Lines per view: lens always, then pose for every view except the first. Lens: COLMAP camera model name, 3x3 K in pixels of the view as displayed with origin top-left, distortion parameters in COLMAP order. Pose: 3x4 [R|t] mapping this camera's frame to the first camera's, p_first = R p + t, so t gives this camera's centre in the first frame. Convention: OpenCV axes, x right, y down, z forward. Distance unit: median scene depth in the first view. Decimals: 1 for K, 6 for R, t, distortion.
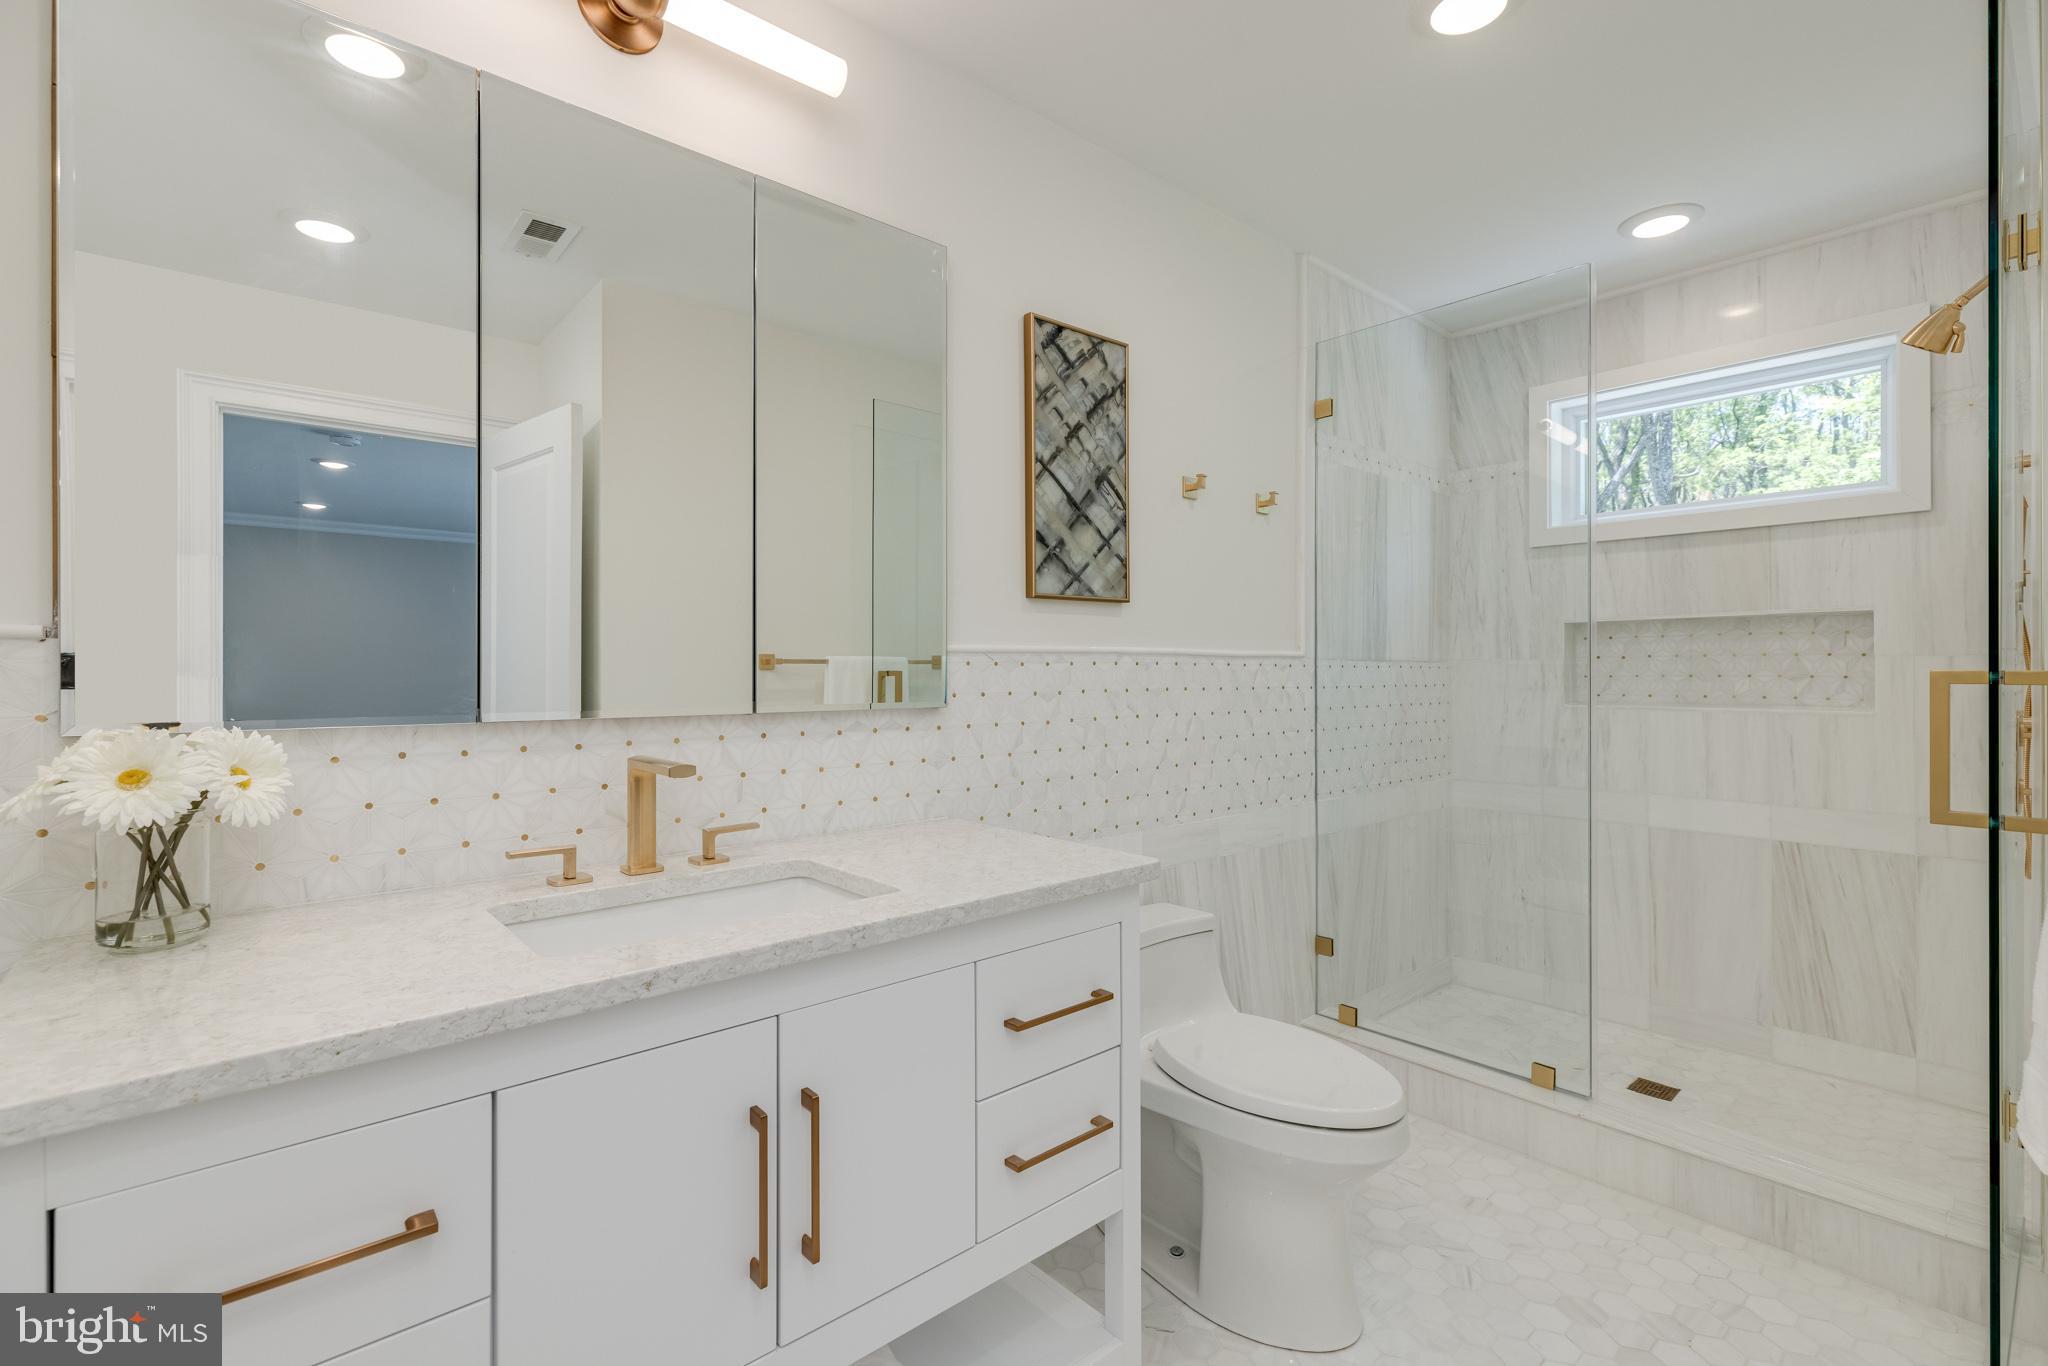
lens RADIAL K [[923.6, 0, 1021.0], [0, 923.6, 667.6], [0, 0, 1]] dist [0.000531, -0.000335]
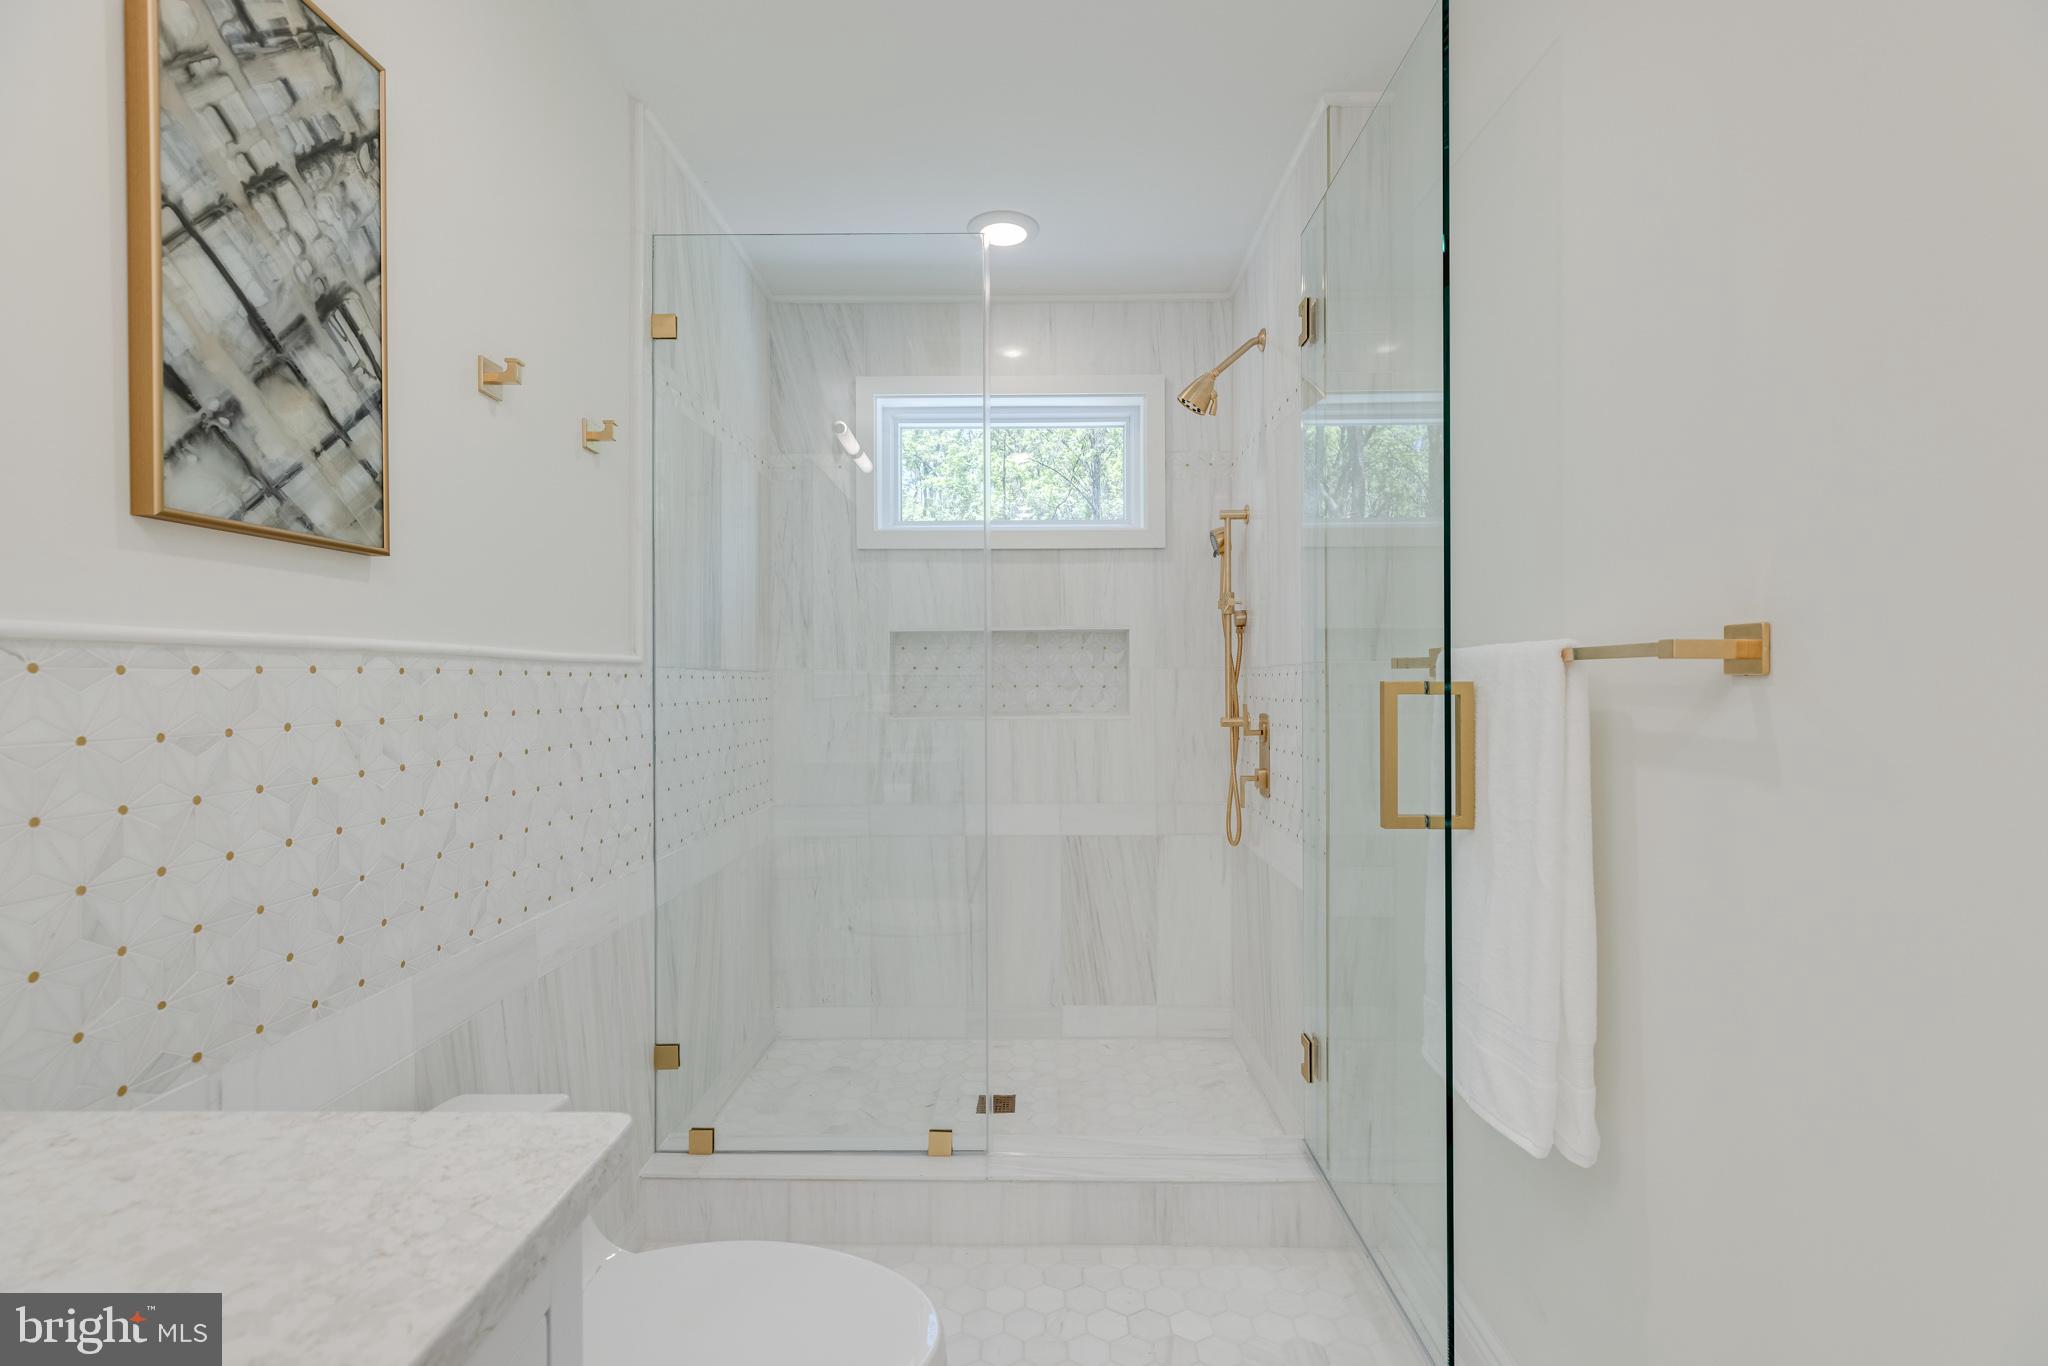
lens RADIAL K [[922.0, 0, 1030.2], [0, 922.0, 679.9], [0, 0, 1]] dist [0.002820, 0.000170]
pose [[0.667898, -0.001354, 0.744251, -0.032563], [0.000254, 0.999999, 0.001592, 0.000222], [-0.744252, -0.000875, 0.667898, 0.374512]]
